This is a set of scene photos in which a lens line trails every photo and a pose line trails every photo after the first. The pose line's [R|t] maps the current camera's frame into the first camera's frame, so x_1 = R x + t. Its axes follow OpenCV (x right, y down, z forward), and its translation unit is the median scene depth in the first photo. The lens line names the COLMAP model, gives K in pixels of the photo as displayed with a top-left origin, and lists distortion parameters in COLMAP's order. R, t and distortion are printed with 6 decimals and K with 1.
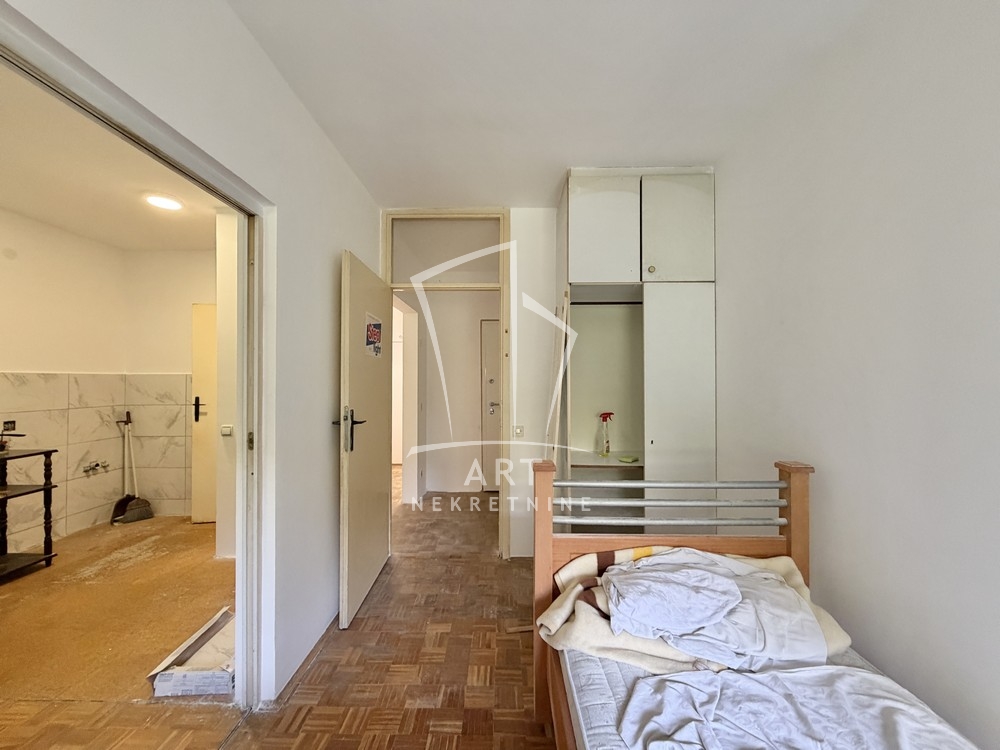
lens RADIAL K [[397.9, 0, 498.2], [0, 397.9, 377.3], [0, 0, 1]] dist [-0.005073, 0.000623]
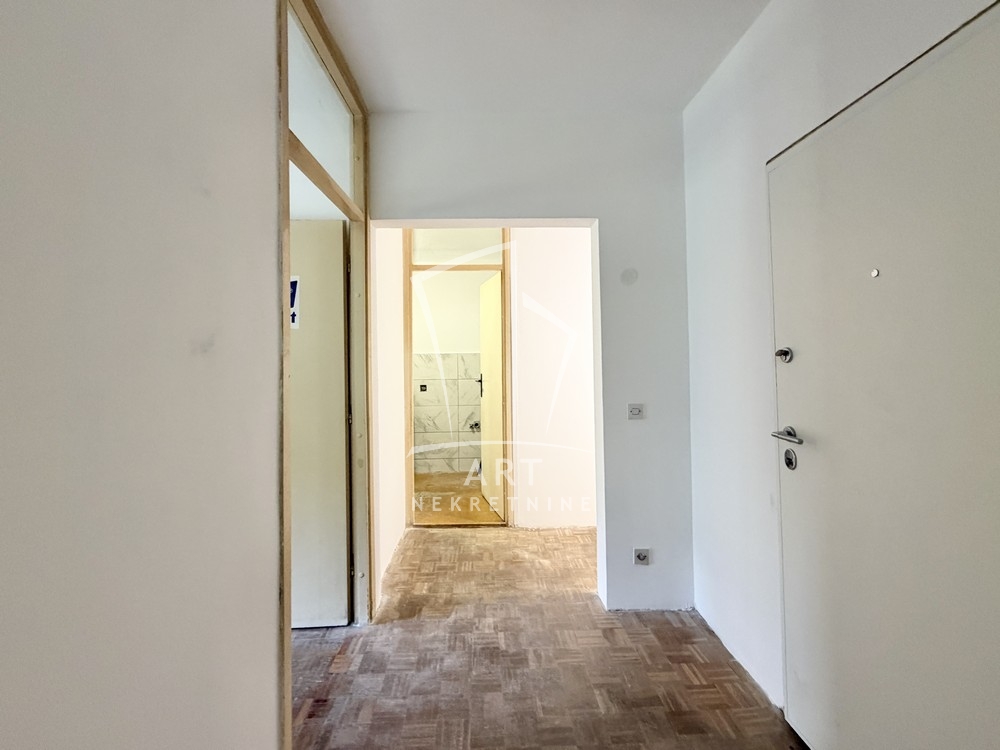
lens RADIAL K [[424.8, 0, 498.6], [0, 424.8, 360.5], [0, 0, 1]] dist [-0.007605, 0.000789]
pose [[0.045725, 0.001036, -0.998954, 0.368873], [0.015567, 0.999877, 0.001749, 0.014423], [0.998833, -0.015631, 0.045703, 1.033257]]
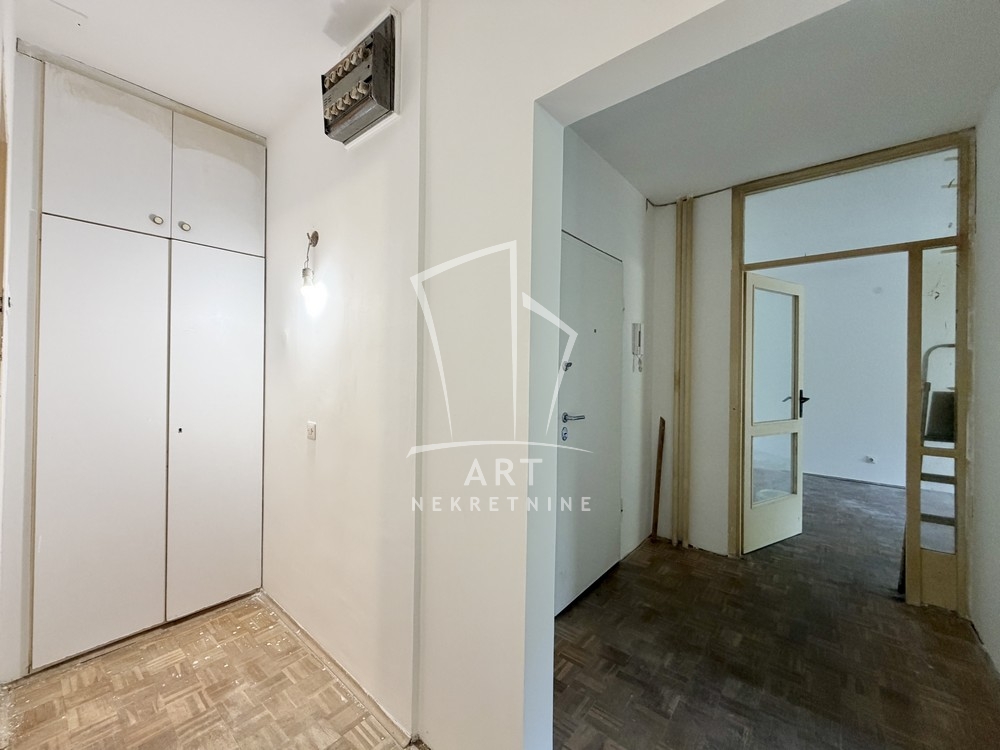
lens RADIAL K [[397.9, 0, 498.4], [0, 397.9, 372.1], [0, 0, 1]] dist [-0.005073, 0.000623]
pose [[0.633075, 0.011491, 0.774005, -0.550636], [-0.020233, 0.999794, 0.001706, 0.024969], [-0.773826, -0.016741, 0.633177, 1.038167]]
